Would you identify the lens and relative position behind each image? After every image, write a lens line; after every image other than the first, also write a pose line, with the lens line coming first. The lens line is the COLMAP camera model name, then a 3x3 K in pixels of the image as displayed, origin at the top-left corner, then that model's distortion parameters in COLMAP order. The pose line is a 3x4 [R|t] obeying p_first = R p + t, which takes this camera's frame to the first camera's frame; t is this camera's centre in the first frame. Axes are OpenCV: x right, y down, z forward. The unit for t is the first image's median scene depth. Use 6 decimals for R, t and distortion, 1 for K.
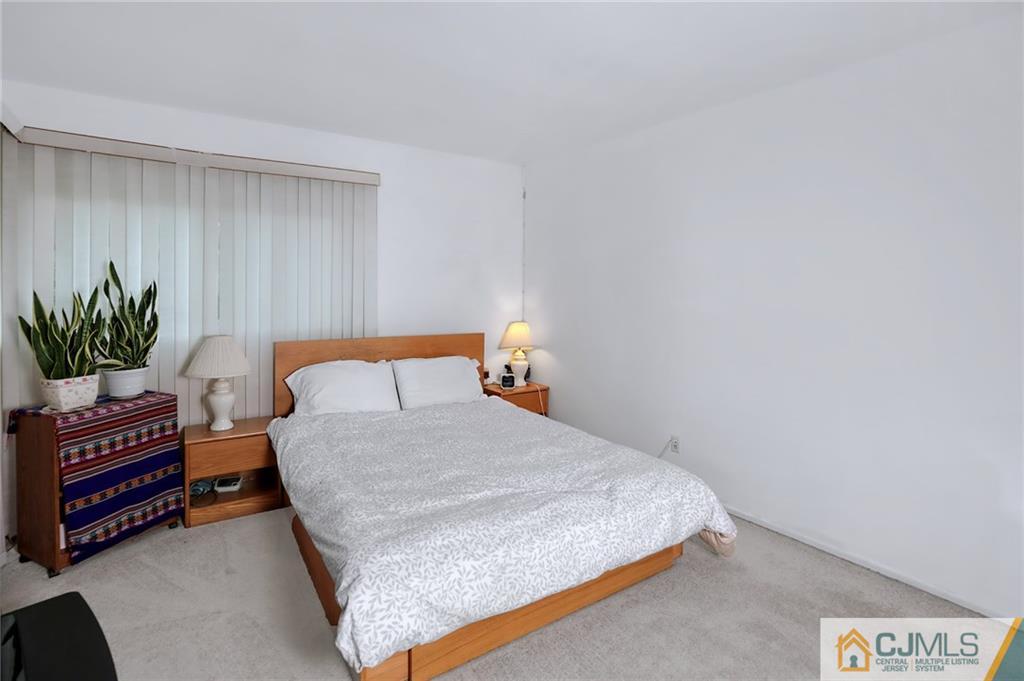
lens RADIAL K [[488.0, 0, 512.0], [0, 488.0, 340.5], [0, 0, 1]] dist [0.001665, 0.000105]
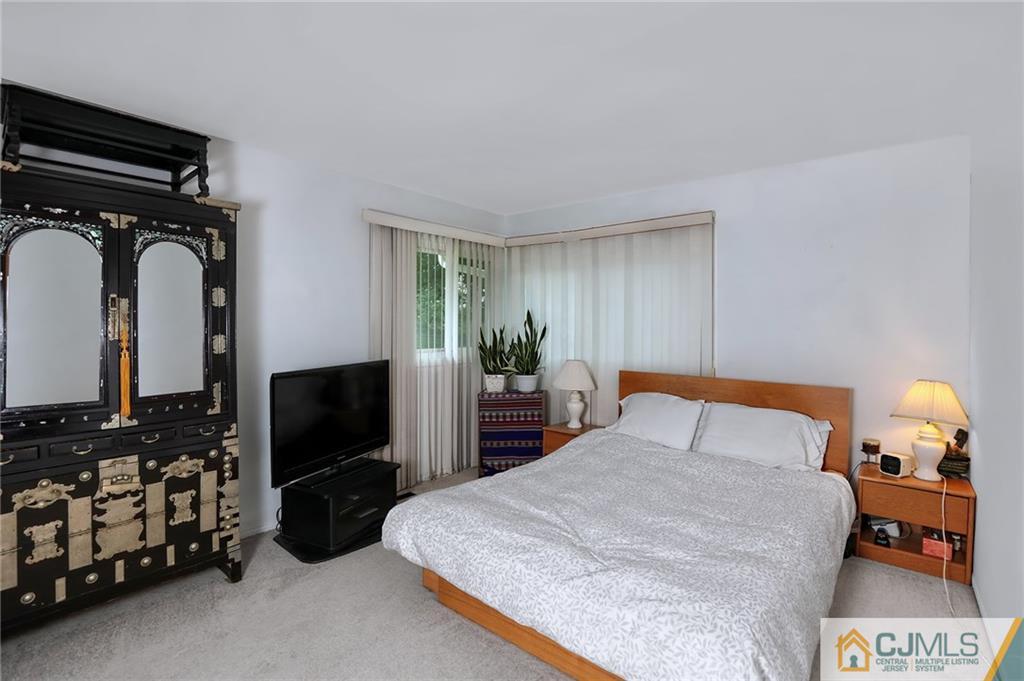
lens RADIAL K [[501.2, 0, 512.0], [0, 501.2, 340.5], [0, 0, 1]] dist [-0.051692, -0.000186]
pose [[0.264925, 0.023879, -0.963973, 0.826915], [-0.113375, 0.993531, -0.006548, -0.039139], [0.957581, 0.111025, 0.265918, 0.521036]]
